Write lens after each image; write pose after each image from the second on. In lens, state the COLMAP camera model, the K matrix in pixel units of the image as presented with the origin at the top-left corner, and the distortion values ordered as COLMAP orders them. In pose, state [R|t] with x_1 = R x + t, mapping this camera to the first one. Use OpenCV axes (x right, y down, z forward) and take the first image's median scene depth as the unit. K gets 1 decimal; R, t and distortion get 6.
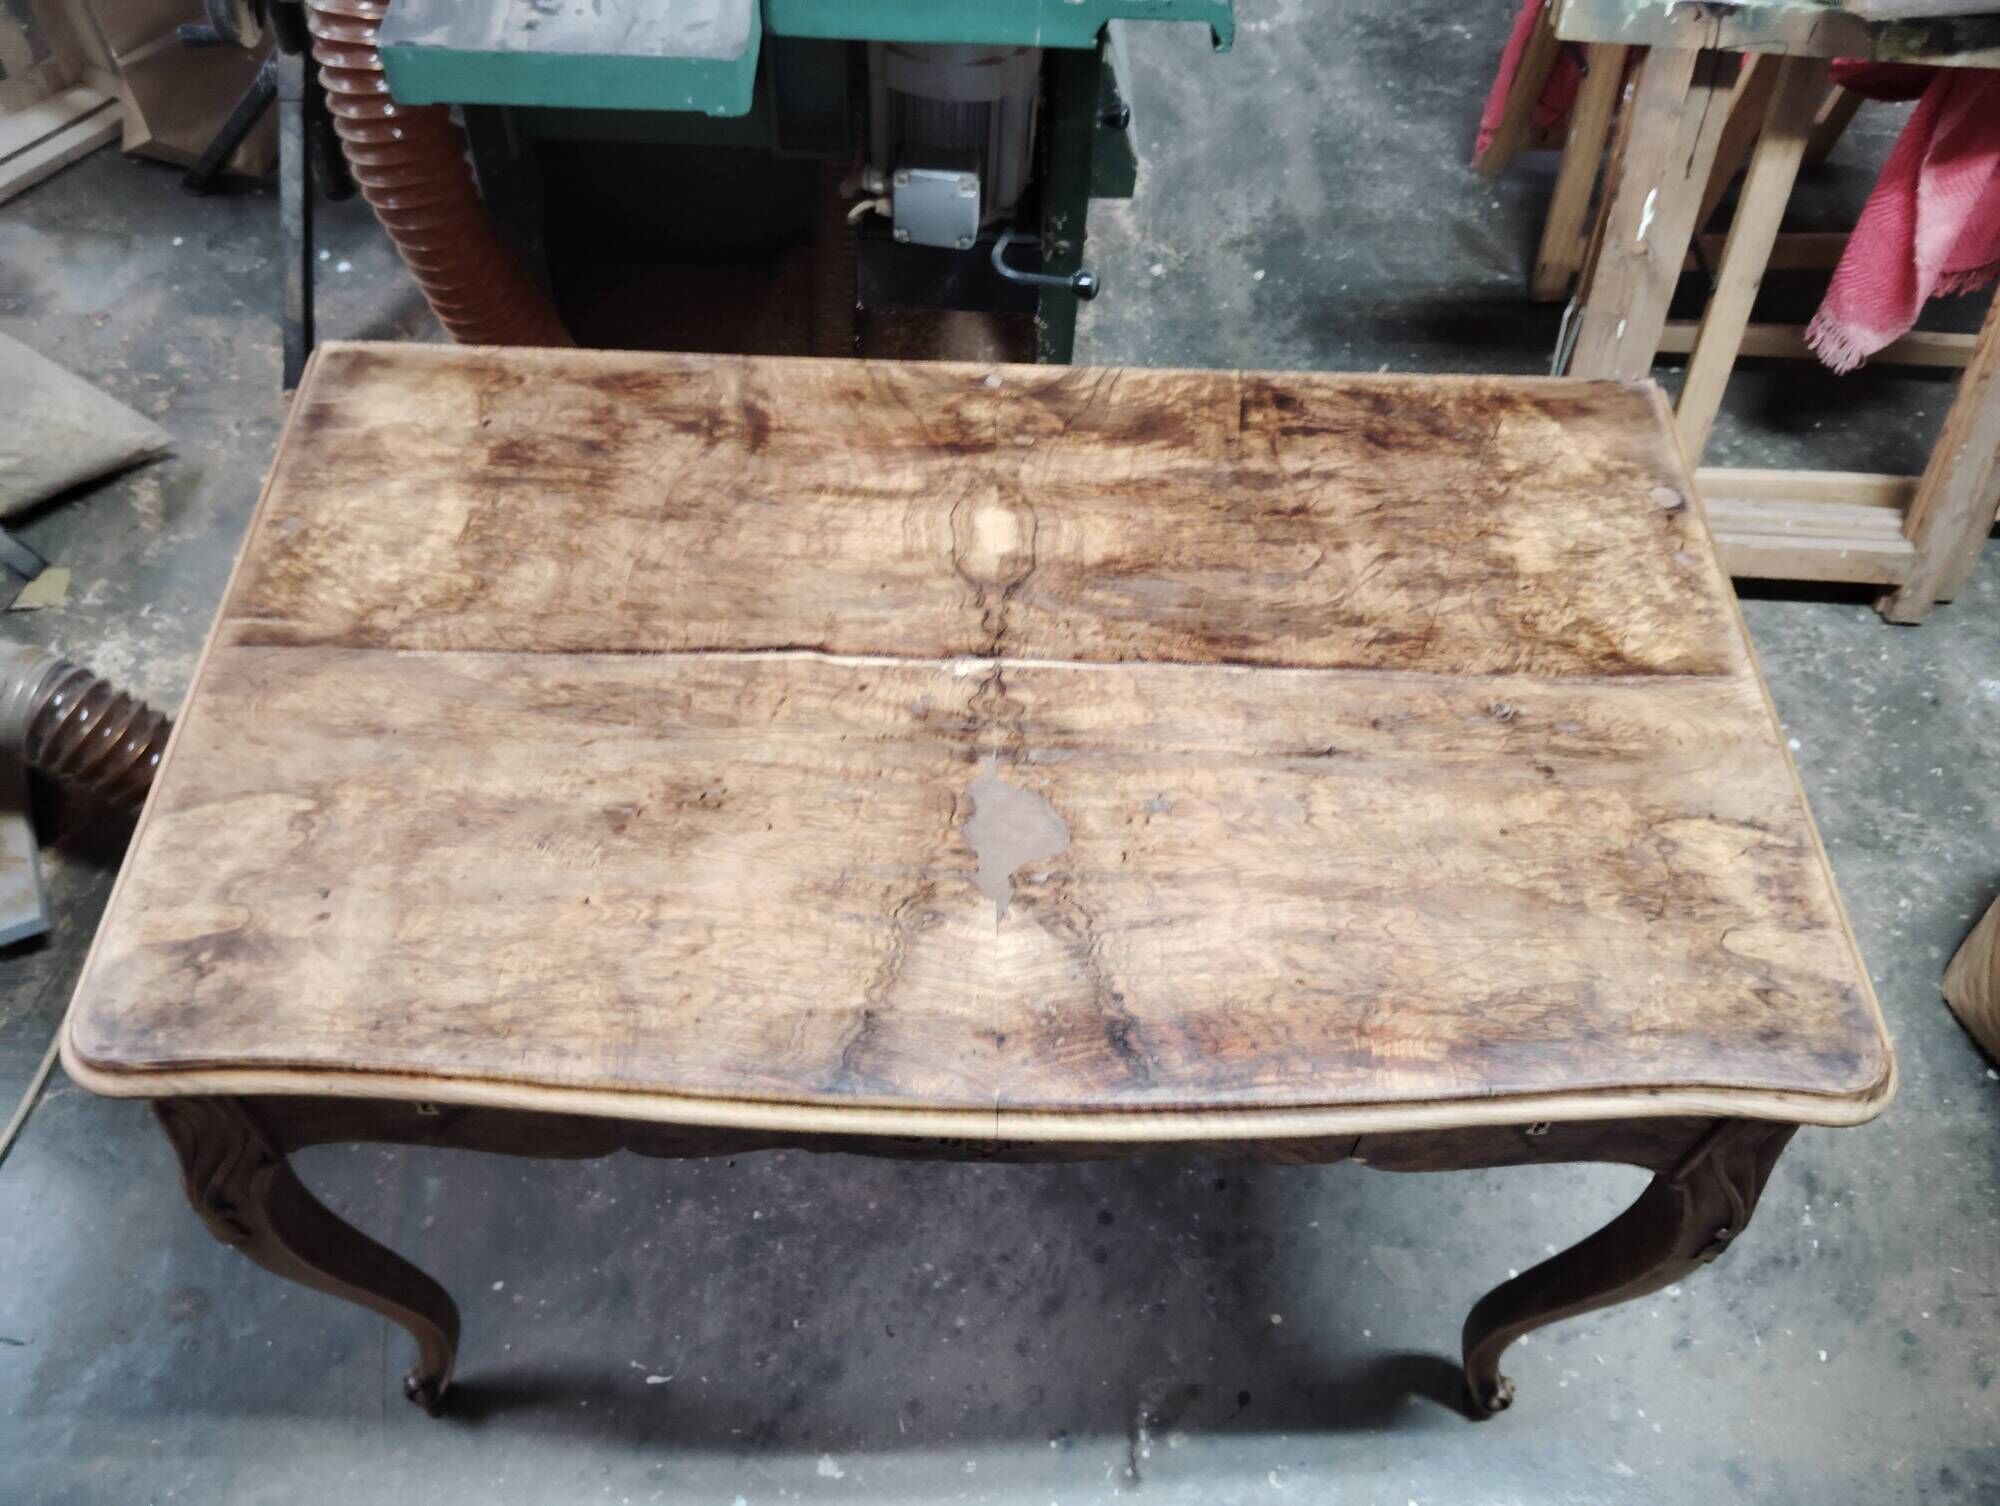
lens RADIAL K [[1624.6, 0, 993.2], [0, 1624.6, 765.0], [0, 0, 1]] dist [0.067139, -0.147652]
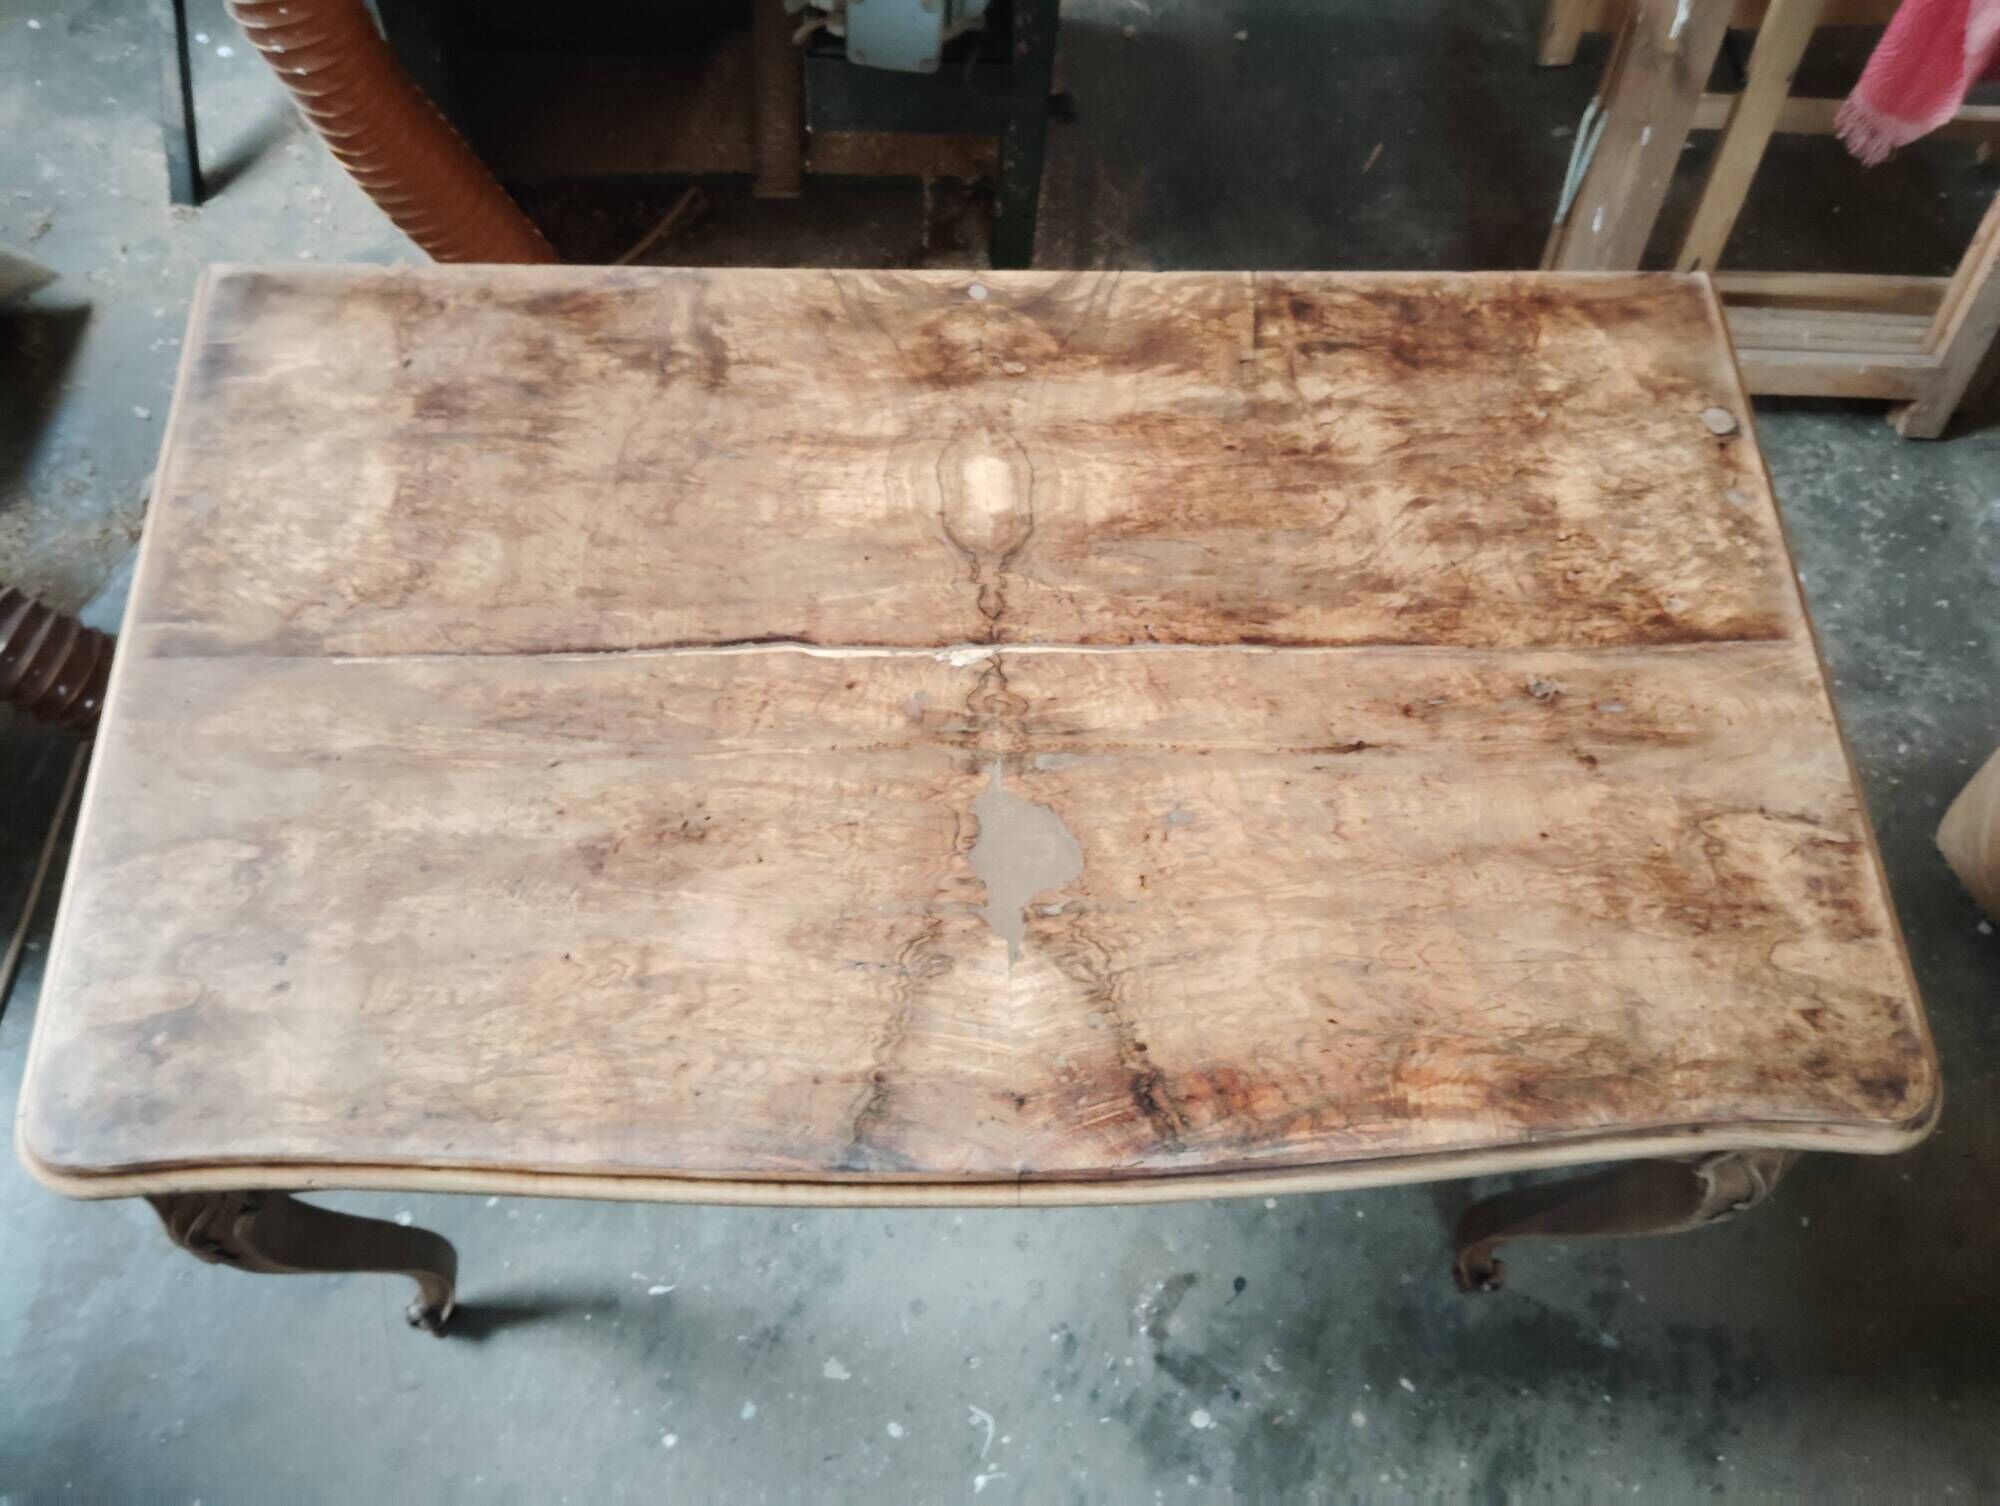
lens RADIAL K [[1624.6, 0, 993.1], [0, 1624.6, 764.6], [0, 0, 1]] dist [0.067139, -0.147652]
pose [[0.999219, -0.028340, 0.027535, -0.026752], [0.022801, 0.982668, 0.183968, -0.169575], [-0.032271, -0.183196, 0.982547, 0.089723]]
